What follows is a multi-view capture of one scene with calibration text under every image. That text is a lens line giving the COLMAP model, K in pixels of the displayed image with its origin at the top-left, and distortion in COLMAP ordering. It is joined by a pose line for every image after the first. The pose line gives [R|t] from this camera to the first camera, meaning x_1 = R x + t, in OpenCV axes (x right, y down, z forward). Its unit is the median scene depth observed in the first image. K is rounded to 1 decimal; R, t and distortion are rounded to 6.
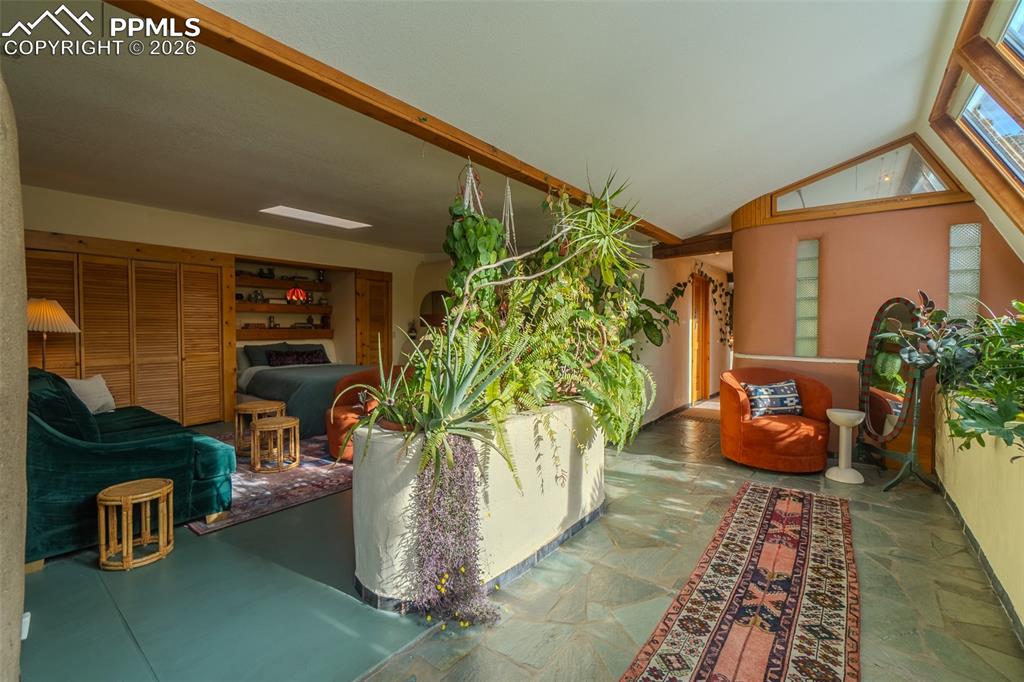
lens RADIAL K [[442.0, 0, 510.3], [0, 442.0, 337.6], [0, 0, 1]] dist [-0.002436, 0.000425]
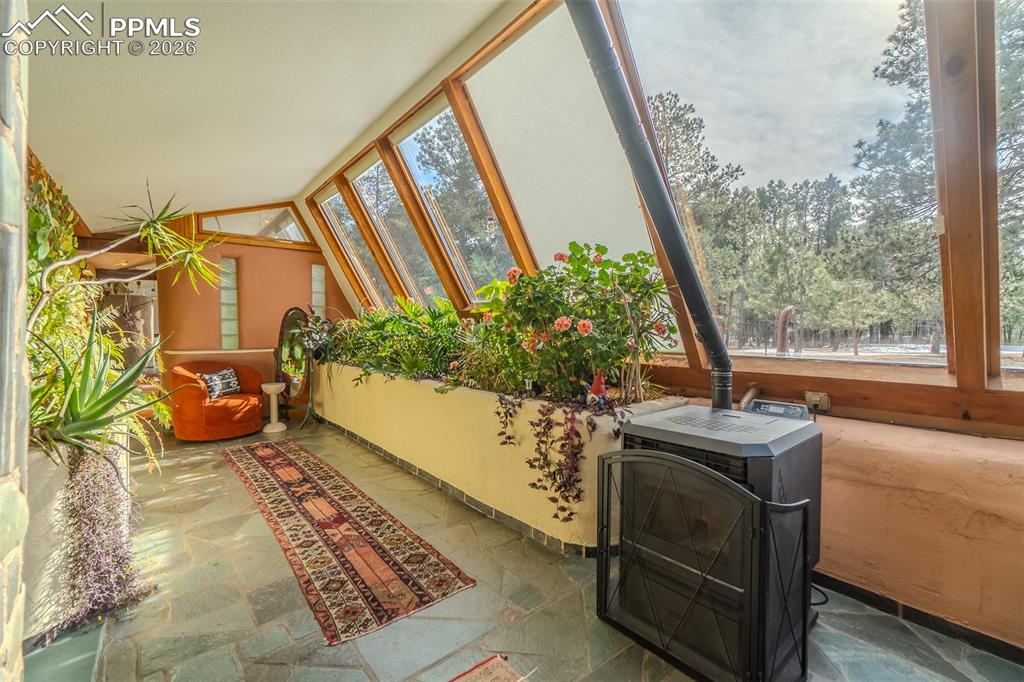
lens RADIAL K [[442.0, 0, 510.3], [0, 442.0, 337.6], [0, 0, 1]] dist [-0.002436, 0.000425]
pose [[0.205955, -0.027028, 0.978188, -0.678610], [0.024528, 0.999447, 0.022451, 0.000395], [-0.978254, 0.019369, 0.206504, -0.092664]]
